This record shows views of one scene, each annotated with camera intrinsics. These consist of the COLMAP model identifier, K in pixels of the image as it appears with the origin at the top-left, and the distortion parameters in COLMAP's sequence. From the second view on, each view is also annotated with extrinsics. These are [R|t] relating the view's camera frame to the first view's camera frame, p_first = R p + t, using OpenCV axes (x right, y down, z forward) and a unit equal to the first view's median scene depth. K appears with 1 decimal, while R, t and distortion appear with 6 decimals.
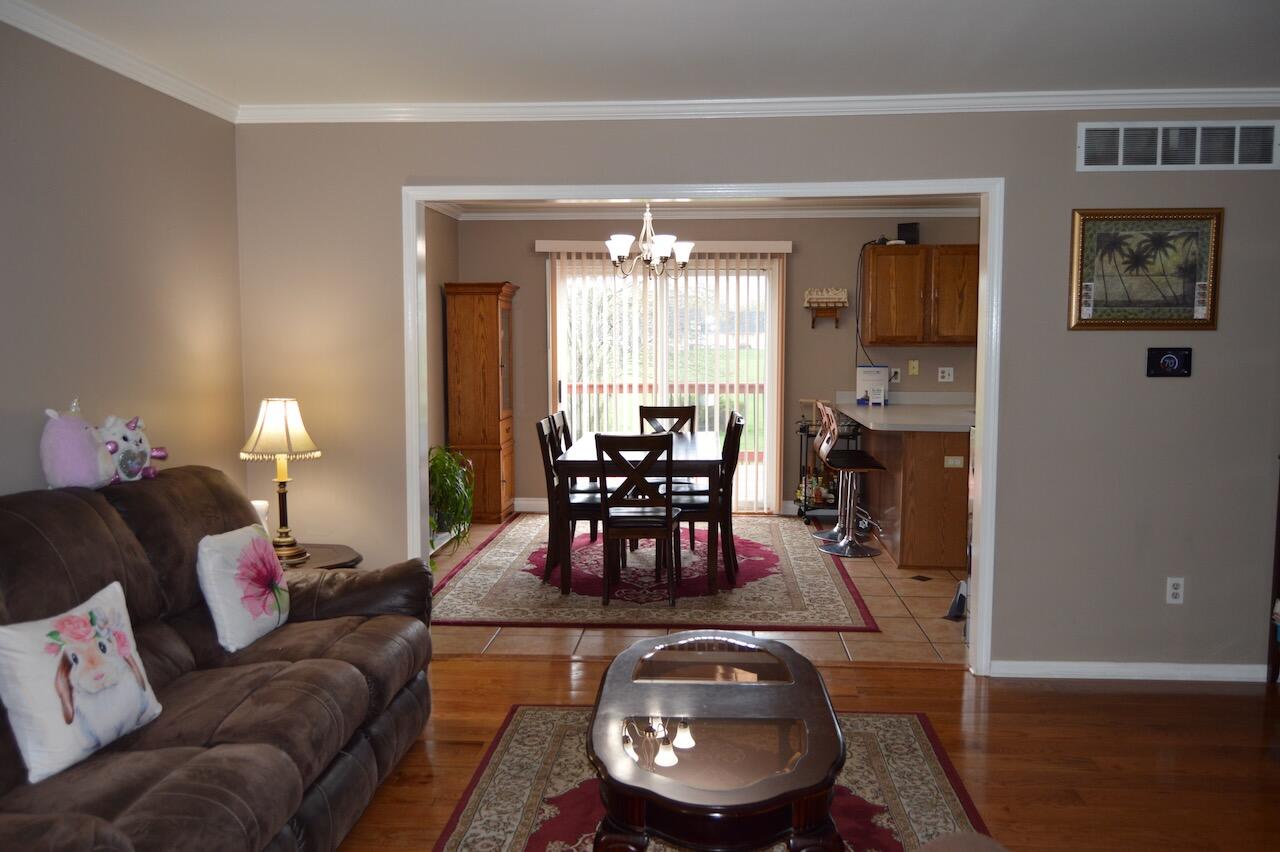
lens RADIAL K [[1005.8, 0, 647.4], [0, 1005.8, 422.7], [0, 0, 1]] dist [-0.012410, 0.006552]
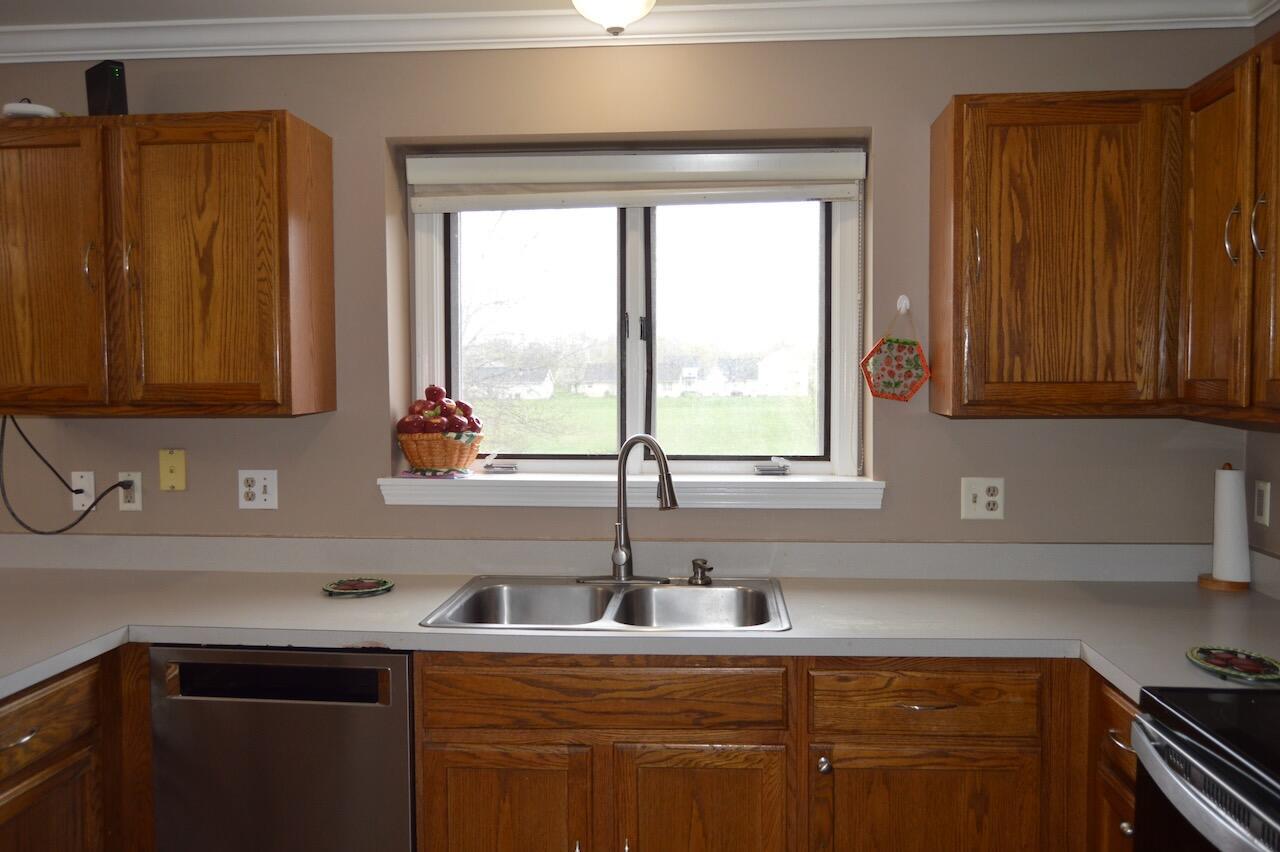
lens RADIAL K [[1005.8, 0, 647.4], [0, 1005.8, 422.7], [0, 0, 1]] dist [-0.012410, 0.006552]
pose [[0.999907, -0.002026, -0.013450, 0.461225], [0.001374, 0.998832, -0.048290, -0.056638], [0.013532, 0.048267, 0.998743, 0.664723]]
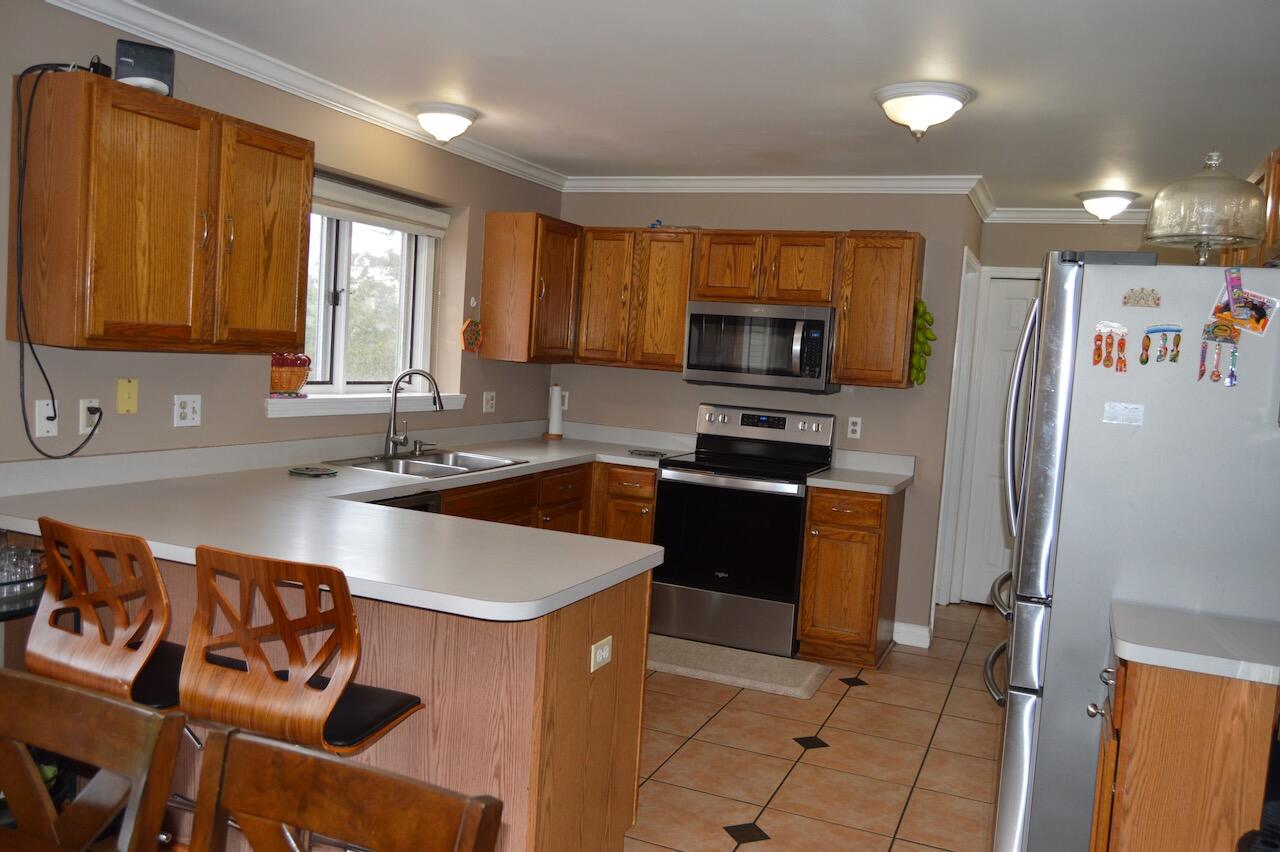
lens RADIAL K [[1005.8, 0, 647.4], [0, 1005.8, 422.7], [0, 0, 1]] dist [-0.012410, 0.006552]
pose [[0.323534, -0.045379, 0.945128, -0.064856], [0.017822, 0.998964, 0.041863, -0.060087], [-0.946049, 0.003300, 0.324008, 0.686118]]
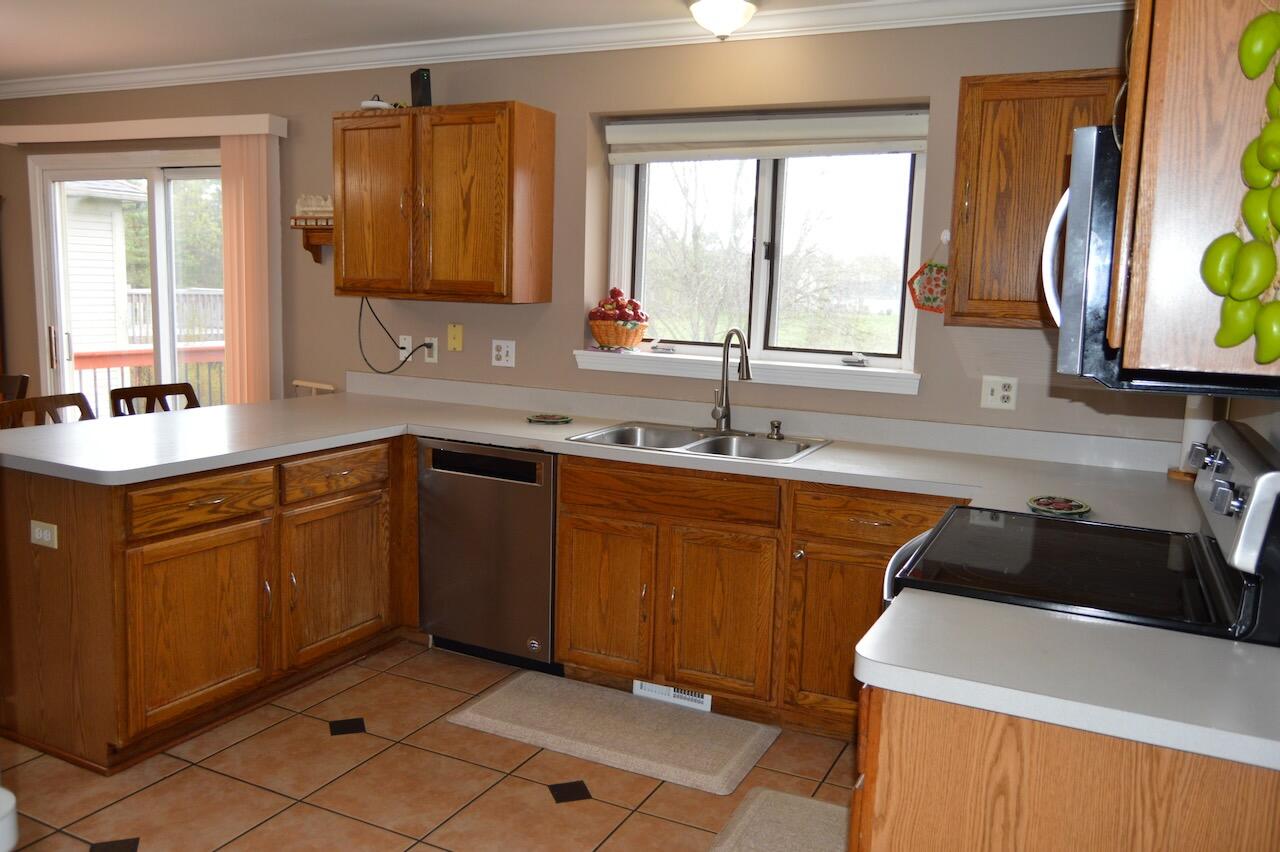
lens RADIAL K [[995.2, 0, 641.2], [0, 995.2, 423.3], [0, 0, 1]] dist [-0.009558, -0.000290]
pose [[0.925874, 0.083029, -0.368596, 0.592477], [-0.068371, 0.996268, 0.052675, -0.045574], [0.371594, -0.023569, 0.928096, 0.547031]]
